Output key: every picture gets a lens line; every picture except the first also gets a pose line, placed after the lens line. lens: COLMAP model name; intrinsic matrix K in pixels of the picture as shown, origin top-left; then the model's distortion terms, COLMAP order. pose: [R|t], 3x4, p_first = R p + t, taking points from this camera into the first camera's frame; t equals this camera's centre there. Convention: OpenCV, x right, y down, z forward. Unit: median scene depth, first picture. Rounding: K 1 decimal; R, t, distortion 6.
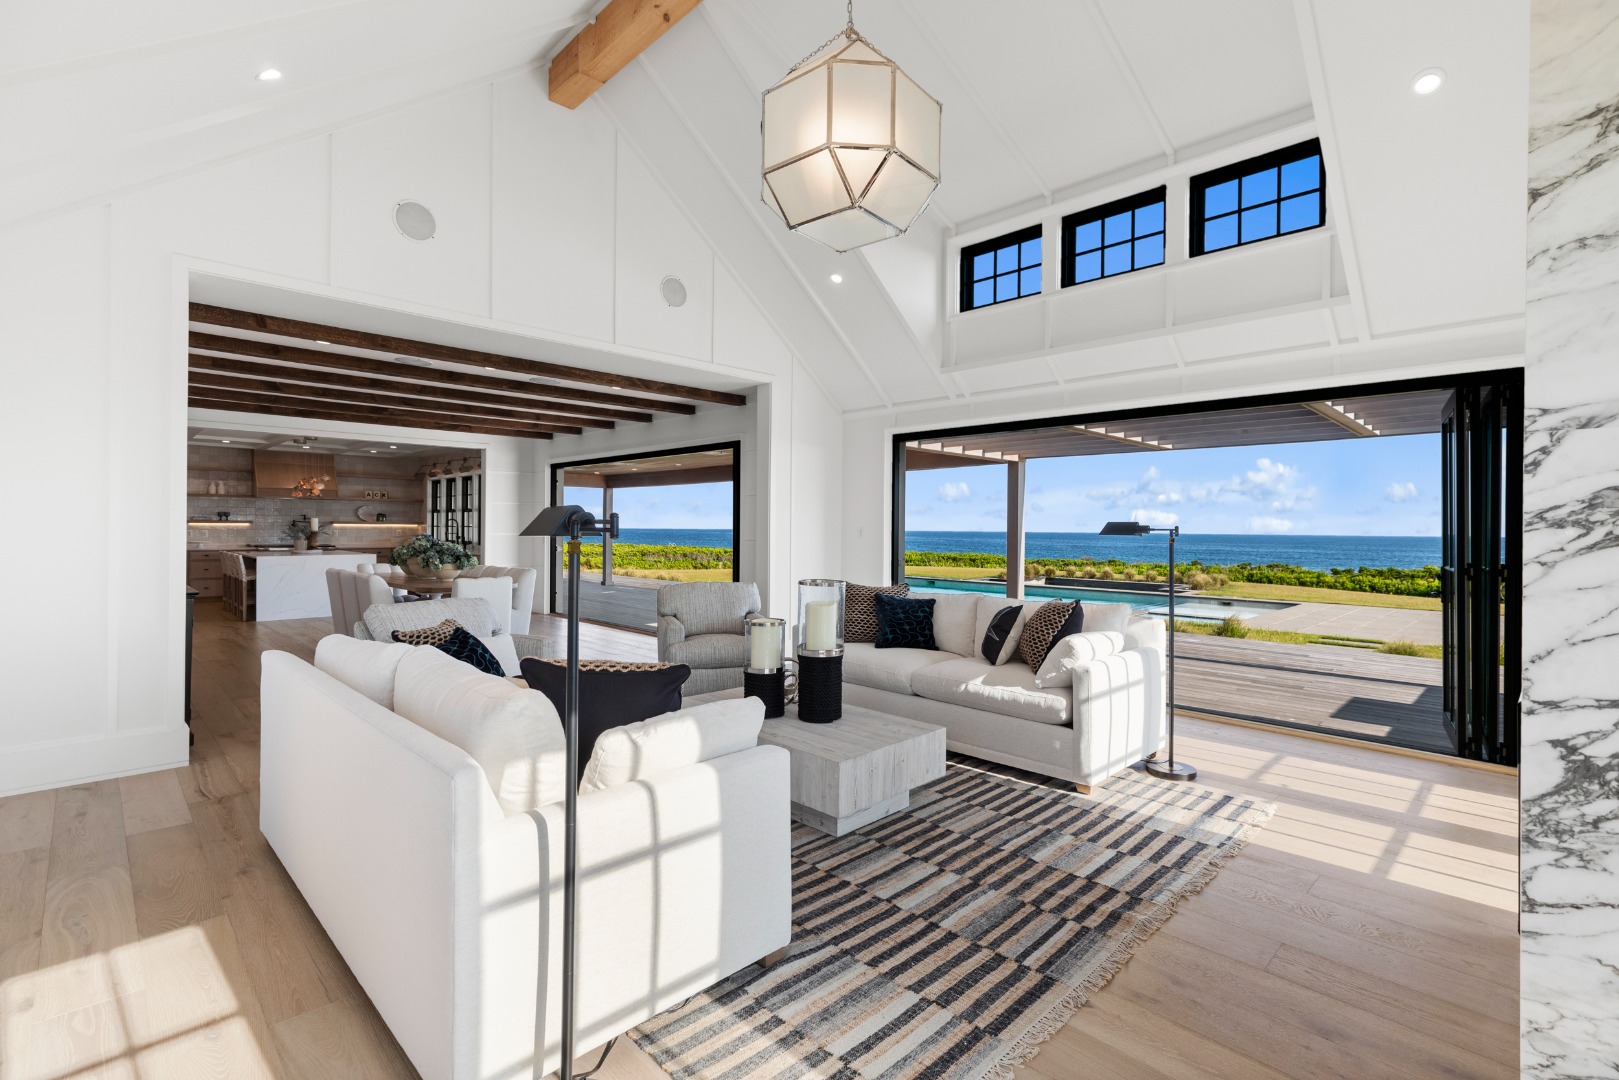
lens RADIAL K [[743.0, 0, 808.4], [0, 743.0, 531.7], [0, 0, 1]] dist [-0.000433, -0.000024]
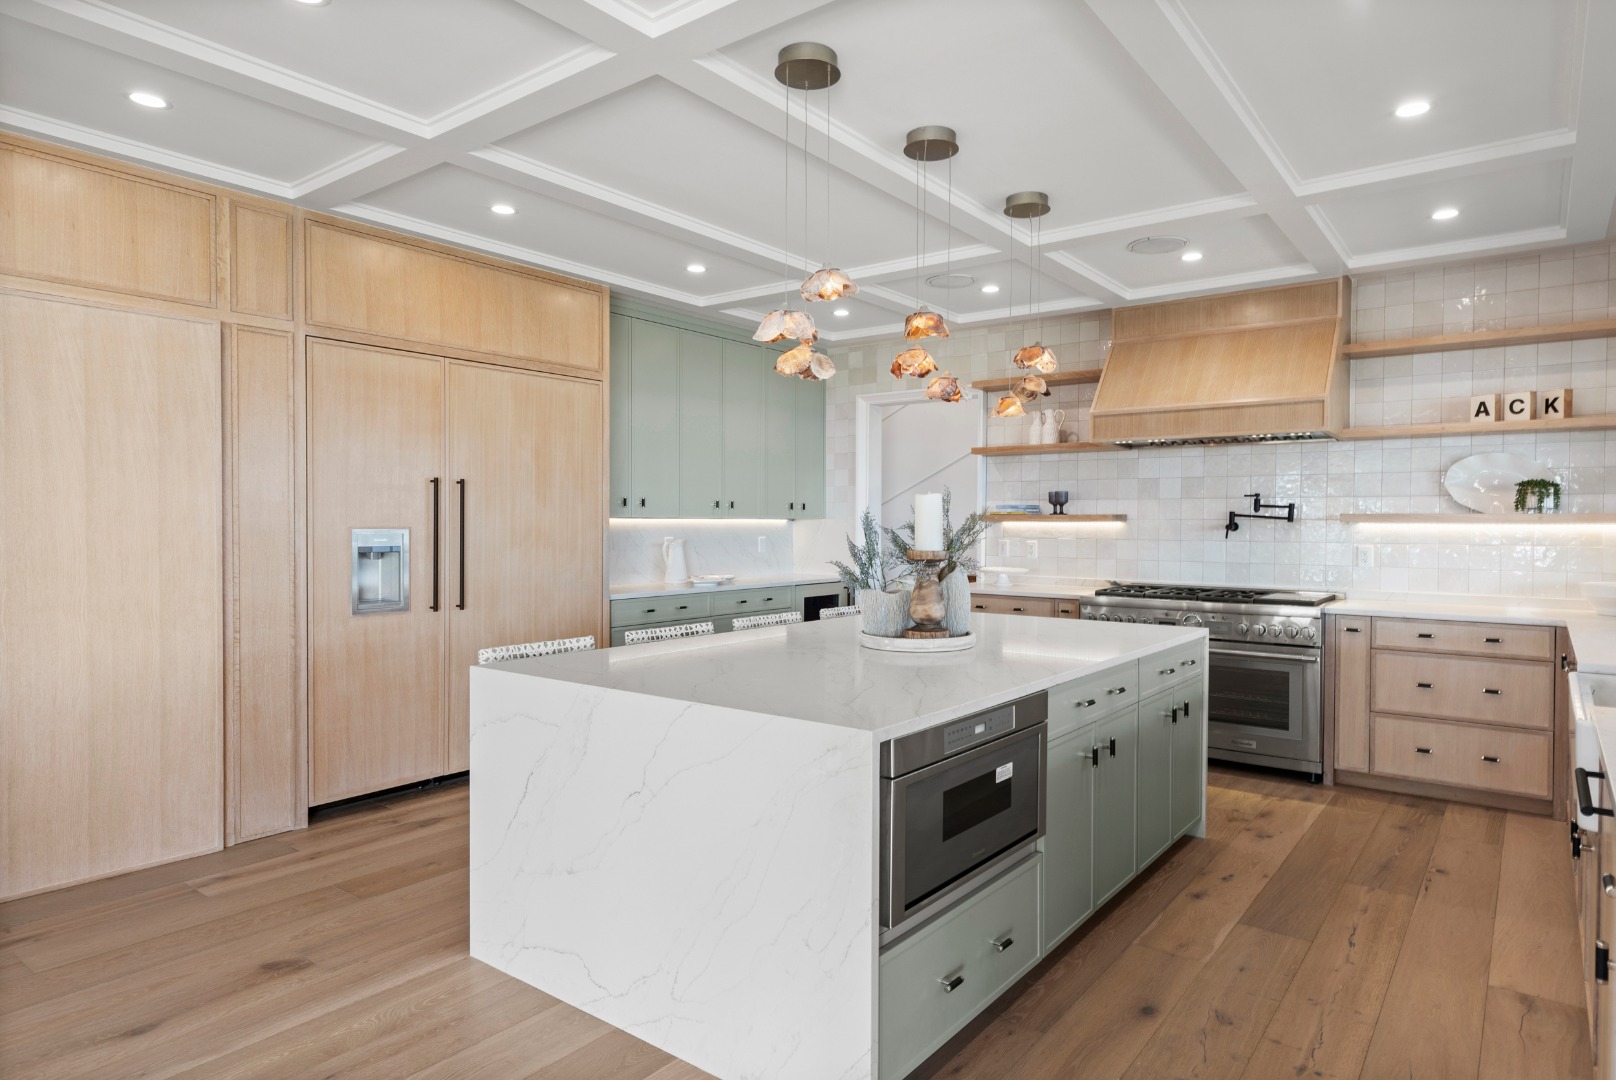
lens RADIAL K [[908.2, 0, 807.9], [0, 908.2, 536.3], [0, 0, 1]] dist [-0.001987, 0.000551]
pose [[0.112558, 0.009646, -0.993598, -0.305992], [-0.006952, 0.999936, 0.008920, -0.006766], [0.993621, 0.005904, 0.112618, 0.734431]]
